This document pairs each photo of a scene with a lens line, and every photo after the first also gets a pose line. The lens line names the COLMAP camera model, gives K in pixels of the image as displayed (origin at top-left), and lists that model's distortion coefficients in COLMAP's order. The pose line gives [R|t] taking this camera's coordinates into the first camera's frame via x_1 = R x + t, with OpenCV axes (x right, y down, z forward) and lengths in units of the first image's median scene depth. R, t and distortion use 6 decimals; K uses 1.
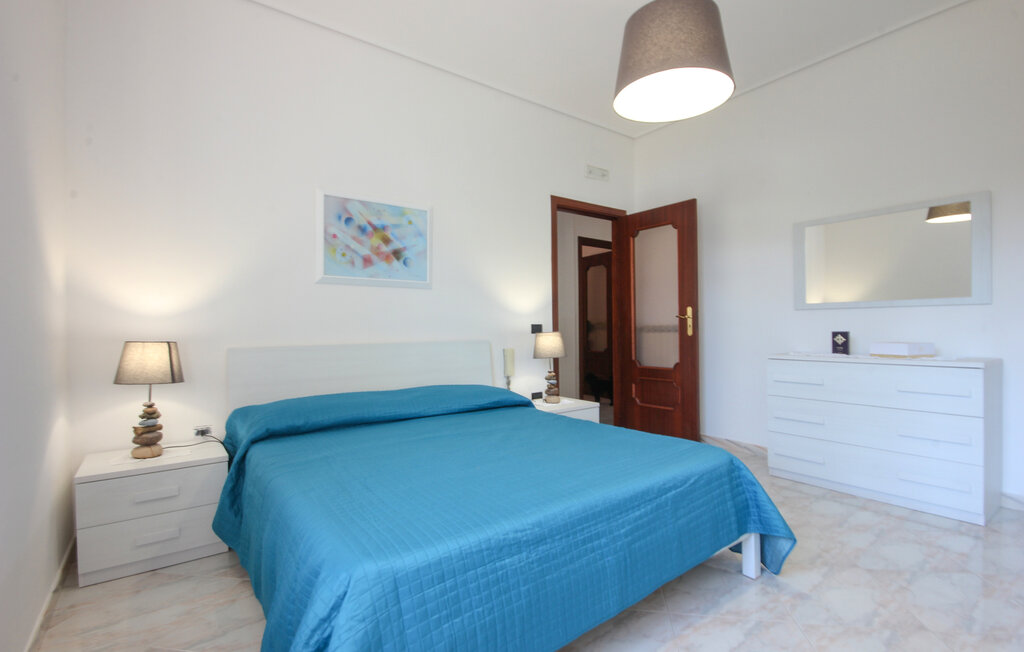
lens RADIAL K [[457.0, 0, 508.9], [0, 457.0, 351.6], [0, 0, 1]] dist [-0.001720, -0.000170]
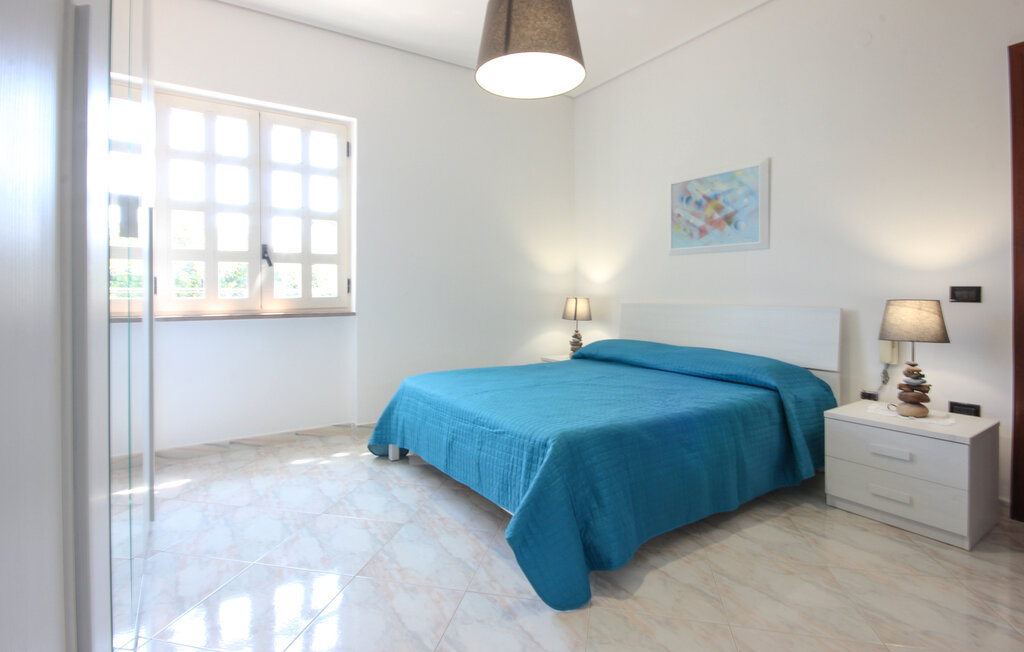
lens RADIAL K [[472.5, 0, 512.0], [0, 472.5, 326.0], [0, 0, 1]] dist [0.000113, -0.000036]
pose [[-0.008356, 0.084842, -0.996359, 0.861658], [-0.045070, 0.995350, 0.085134, -0.044565], [0.998949, 0.045618, -0.004494, 0.548592]]
